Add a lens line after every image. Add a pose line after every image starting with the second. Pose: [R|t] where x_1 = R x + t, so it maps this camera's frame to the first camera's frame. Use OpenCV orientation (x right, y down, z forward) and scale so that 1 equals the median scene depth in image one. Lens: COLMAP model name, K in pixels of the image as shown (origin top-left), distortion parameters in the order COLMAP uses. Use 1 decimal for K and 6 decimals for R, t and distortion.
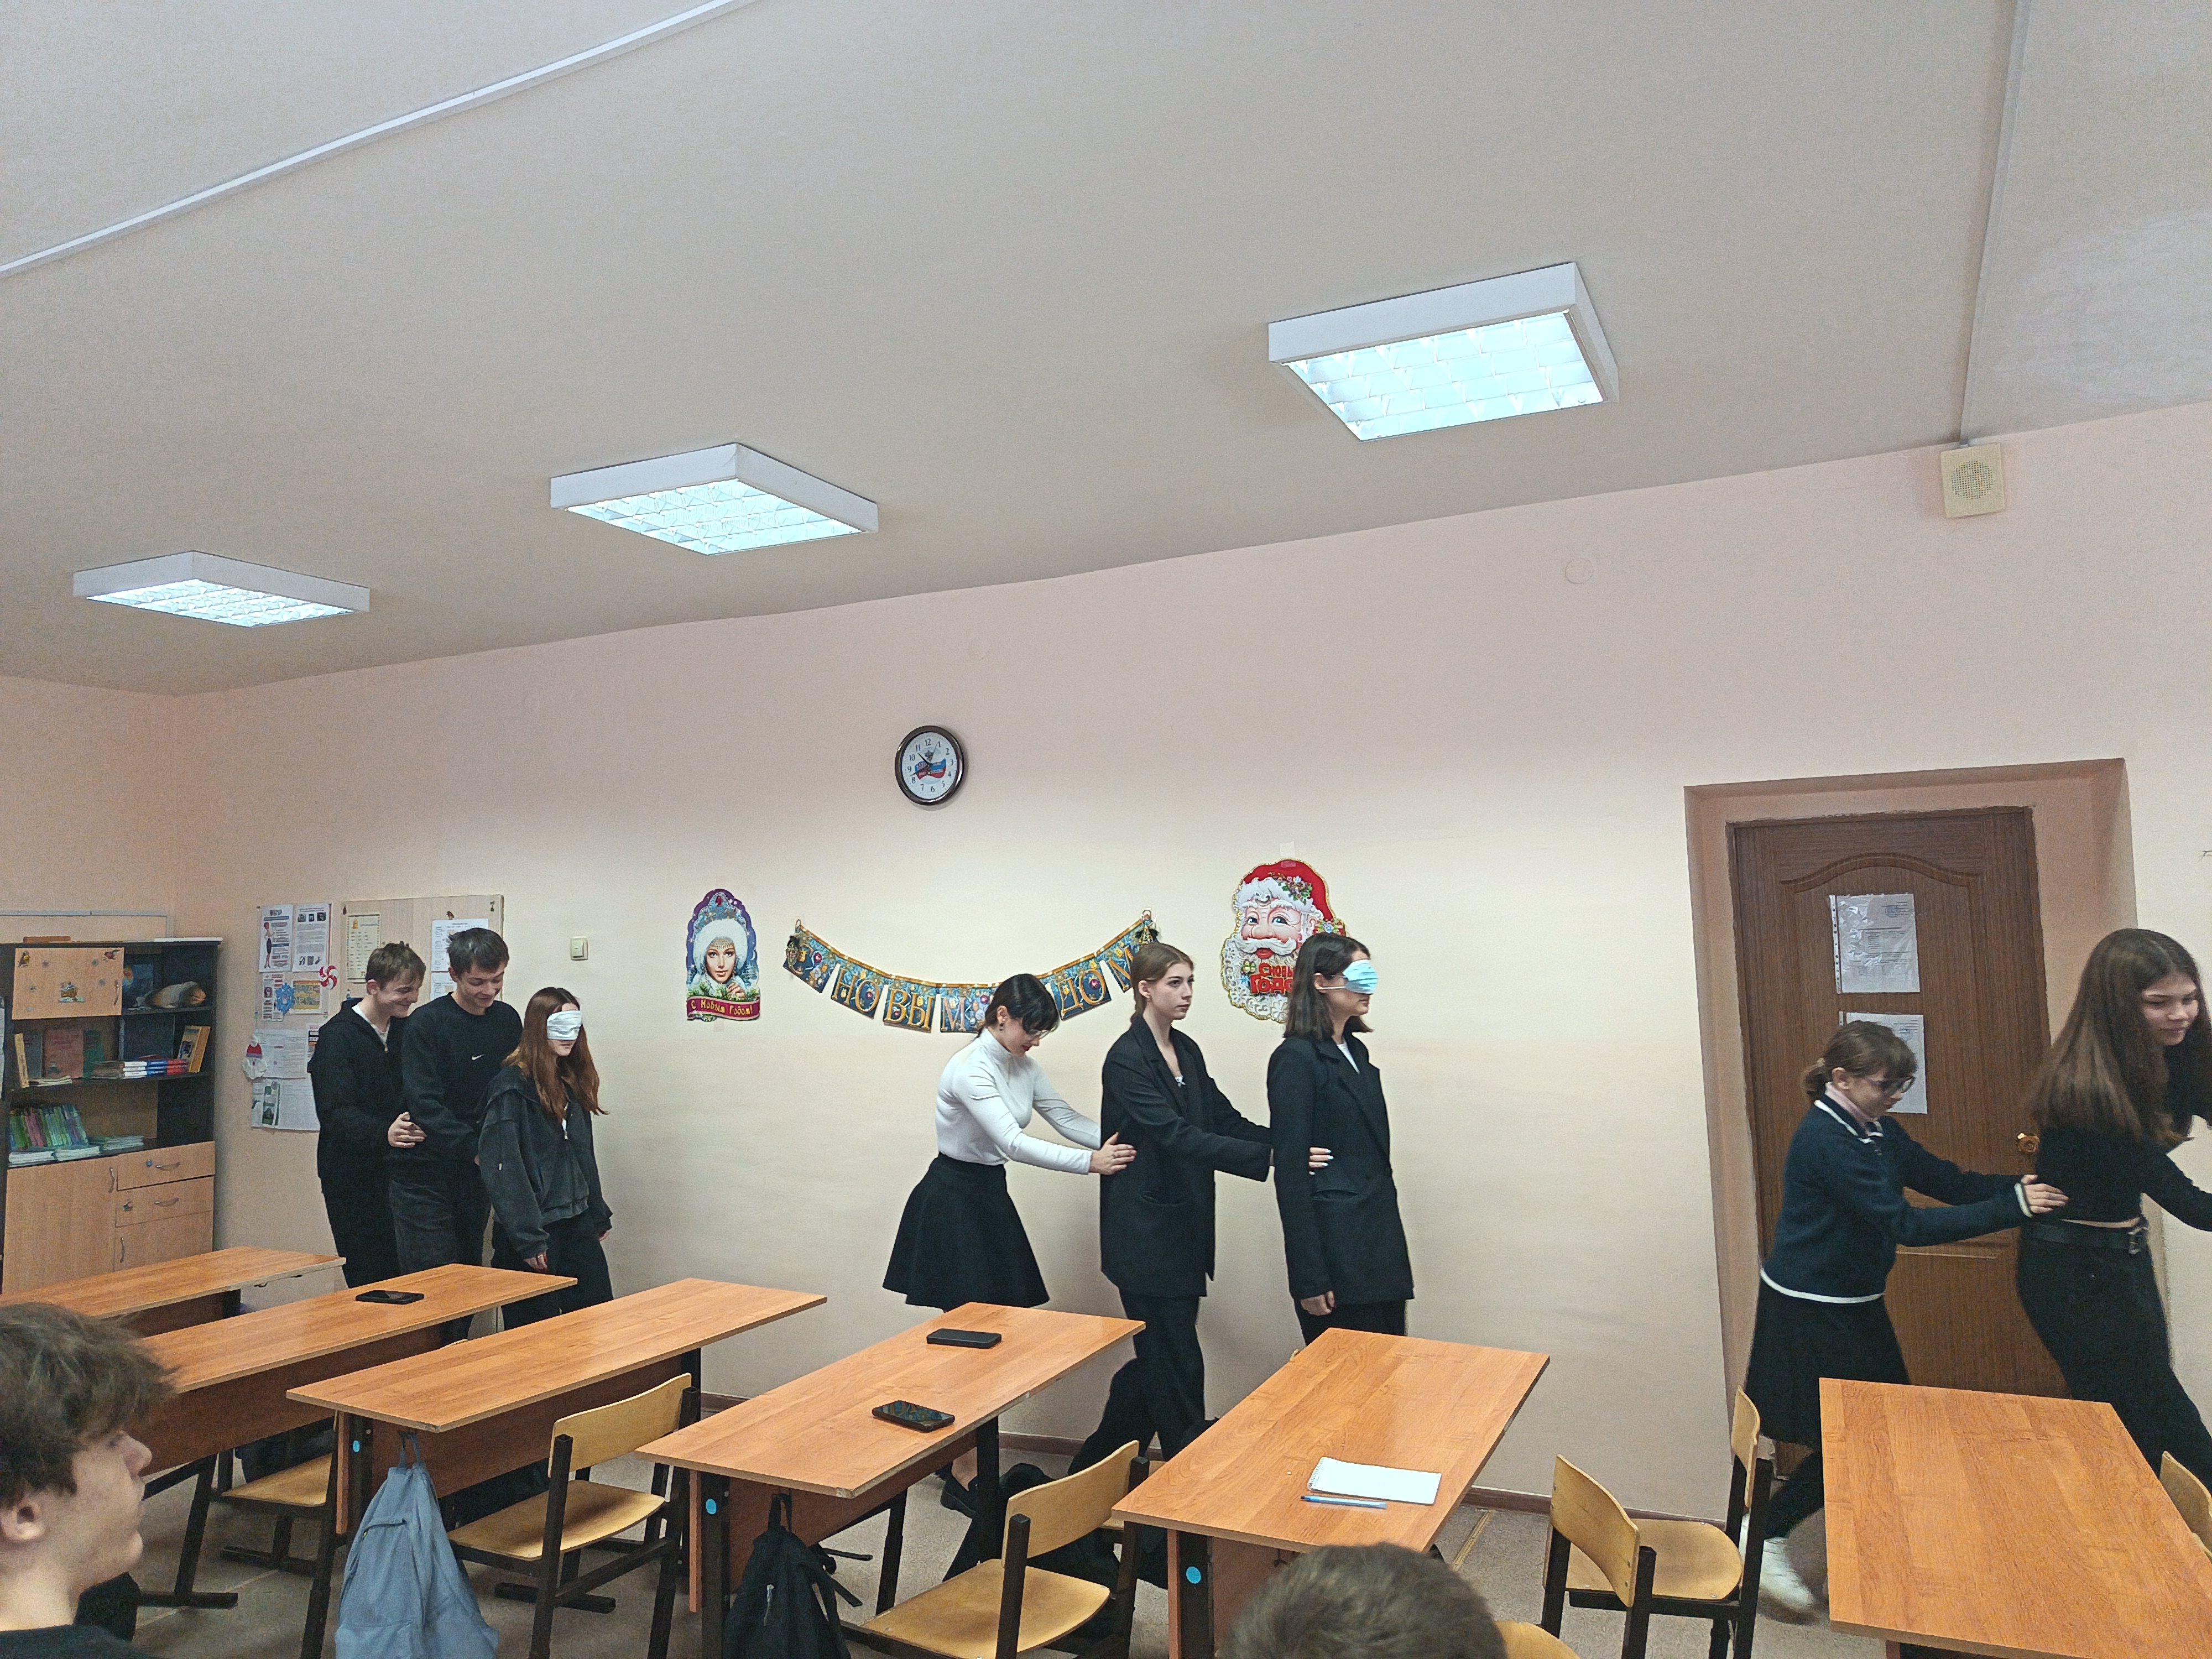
lens RADIAL K [[1530.7, 0, 1112.4], [0, 1530.7, 824.3], [0, 0, 1]] dist [0.022227, -0.011932]
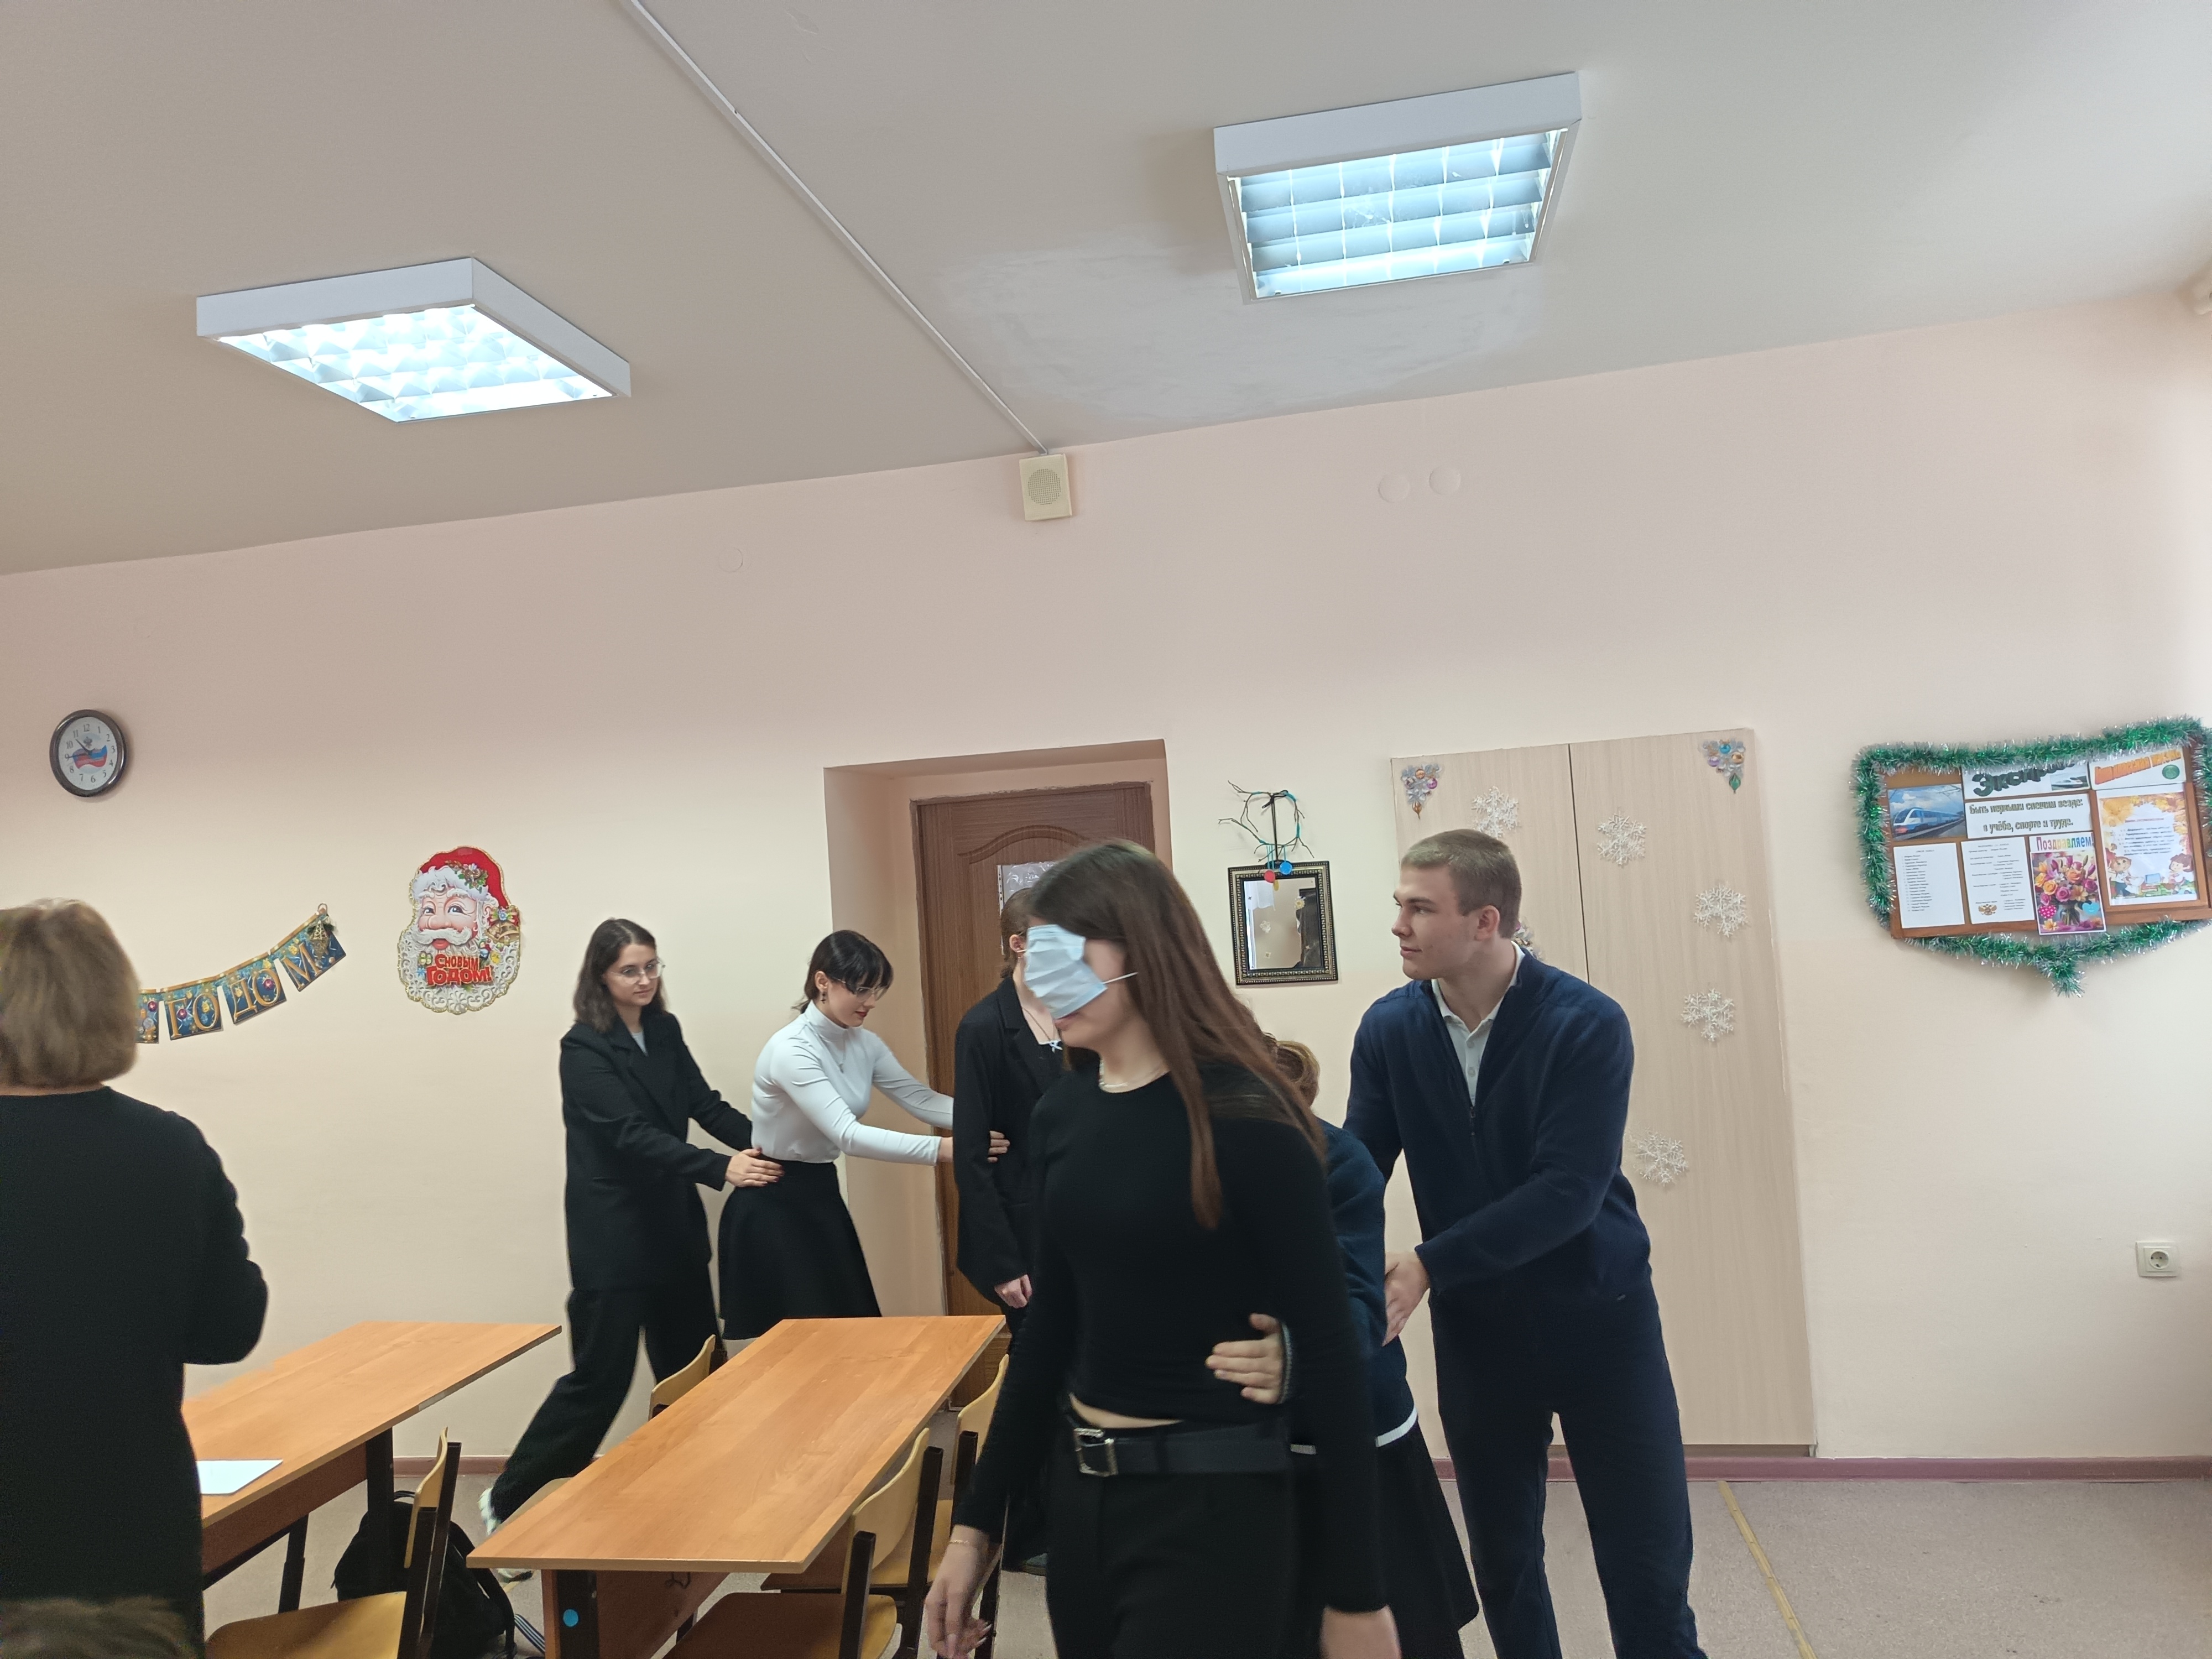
lens RADIAL K [[1530.7, 0, 1114.4], [0, 1530.7, 833.6], [0, 0, 1]] dist [0.022227, -0.011932]
pose [[0.960287, -0.026866, 0.277716, 0.239118], [0.020157, 0.999433, 0.026987, -0.003561], [-0.278283, -0.020317, 0.960284, -0.054384]]
